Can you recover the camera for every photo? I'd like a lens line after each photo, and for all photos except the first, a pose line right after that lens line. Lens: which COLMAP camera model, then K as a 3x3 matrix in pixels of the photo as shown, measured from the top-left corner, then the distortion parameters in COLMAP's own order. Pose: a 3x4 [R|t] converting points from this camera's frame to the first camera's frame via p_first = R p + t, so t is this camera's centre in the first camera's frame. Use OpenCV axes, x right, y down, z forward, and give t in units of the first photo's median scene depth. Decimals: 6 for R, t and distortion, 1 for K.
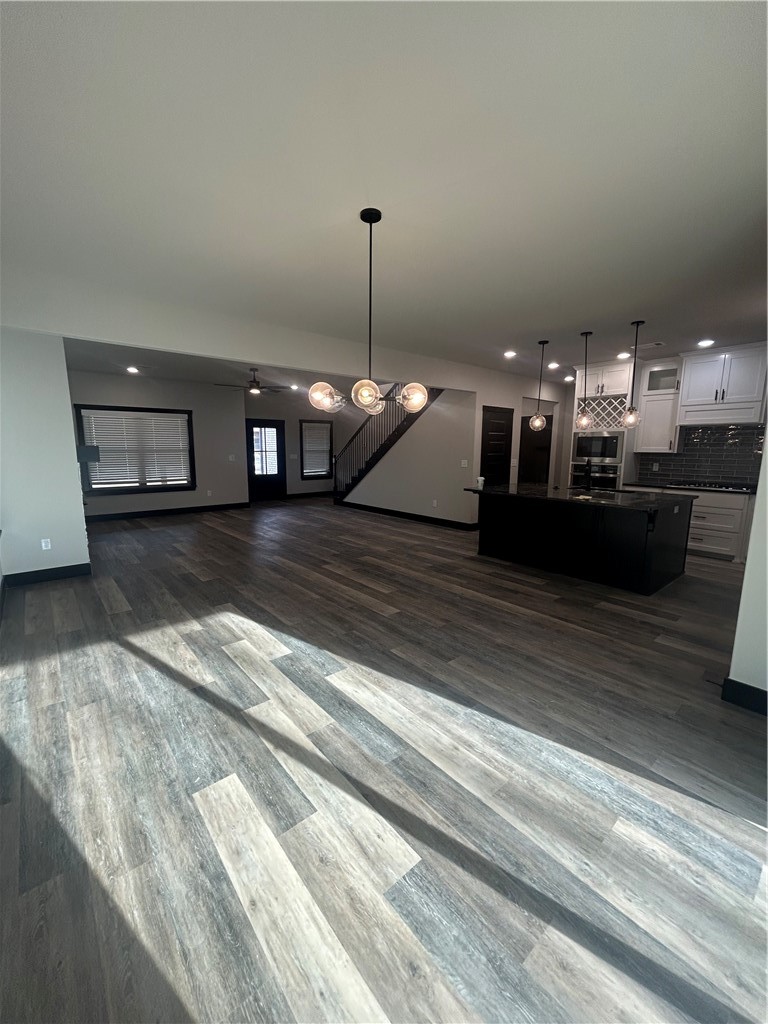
lens RADIAL K [[411.9, 0, 384.0], [0, 411.9, 512.0], [0, 0, 1]] dist [-0.000585, 0.000943]
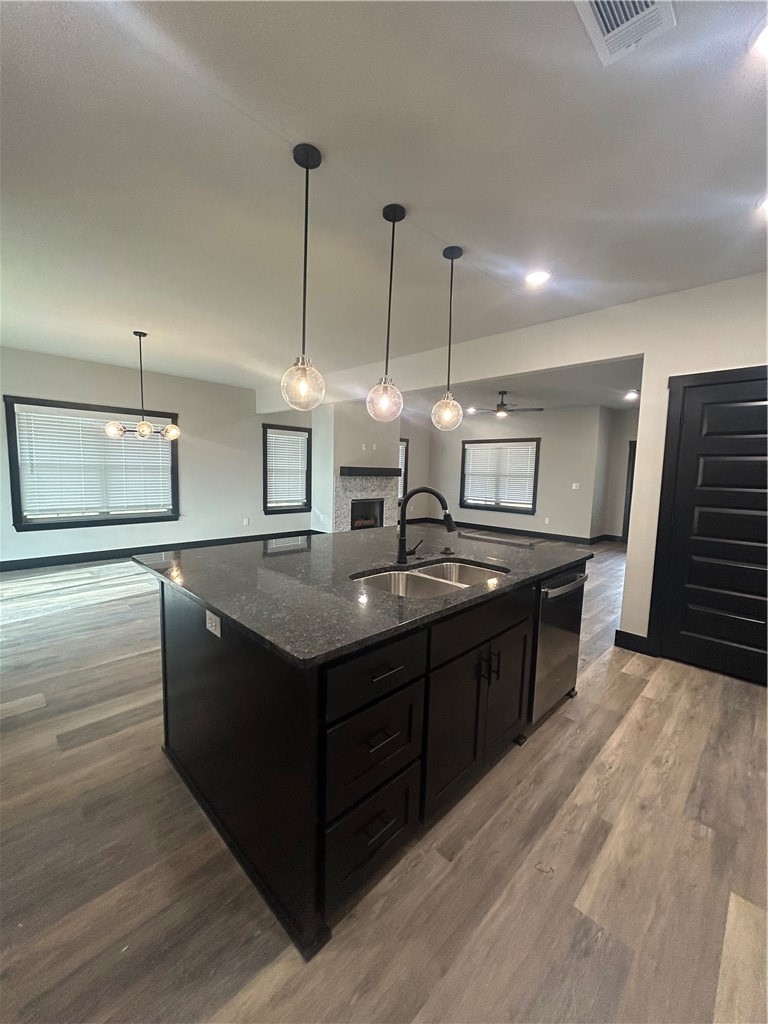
lens RADIAL K [[411.9, 0, 384.0], [0, 411.9, 512.0], [0, 0, 1]] dist [-0.000585, 0.000943]
pose [[0.090929, 0.099125, -0.990912, 0.799963], [-0.184191, 0.979540, 0.081085, -0.116388], [0.978675, 0.175144, 0.107327, 0.816623]]
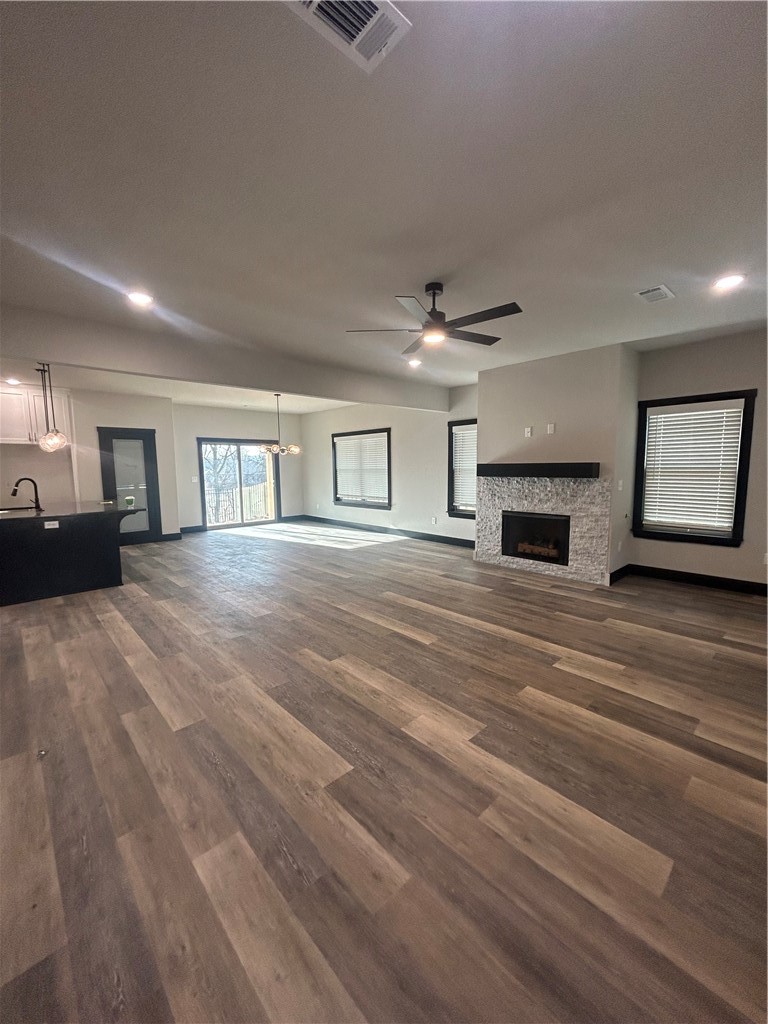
lens RADIAL K [[411.9, 0, 384.0], [0, 411.9, 512.0], [0, 0, 1]] dist [-0.000585, 0.000943]
pose [[-0.999302, 0.009117, -0.036233, -0.304220], [-0.001043, 0.962587, 0.270969, -0.288887], [0.037348, 0.270818, -0.961906, 1.809258]]
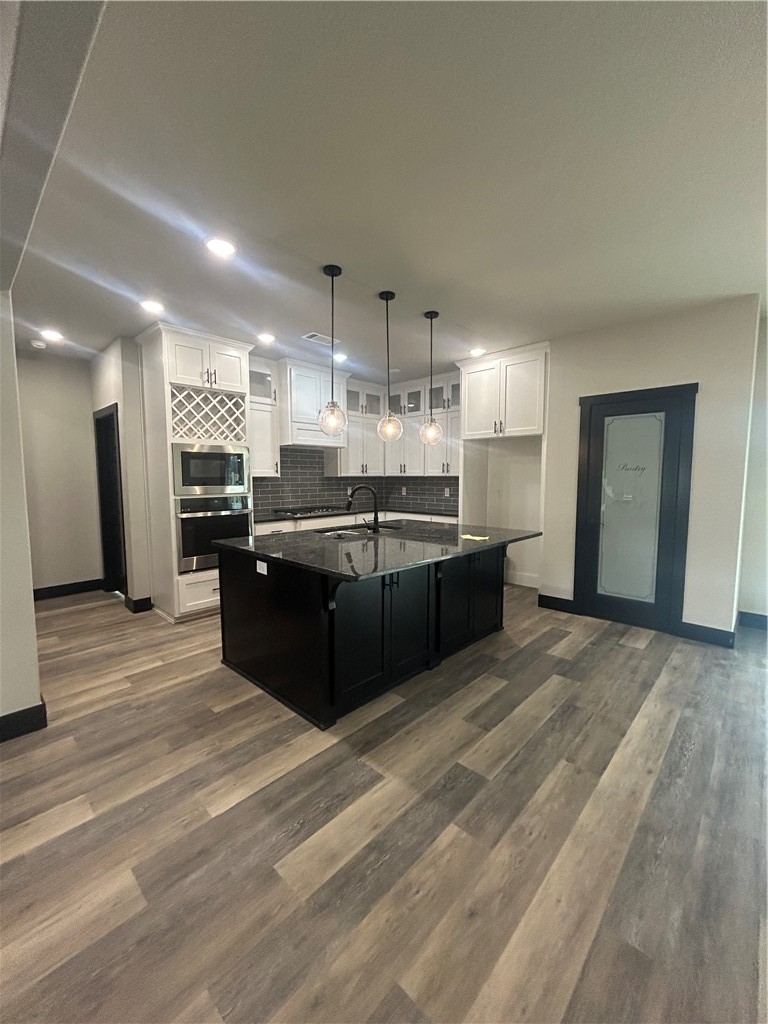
lens RADIAL K [[411.6, 0, 384.0], [0, 411.6, 512.0], [0, 0, 1]] dist [-0.005983, 0.000490]
pose [[-0.107271, -0.094042, 0.989772, -0.151045], [0.160184, 0.980876, 0.110558, -0.137436], [-0.981241, 0.170406, -0.090156, 0.917231]]
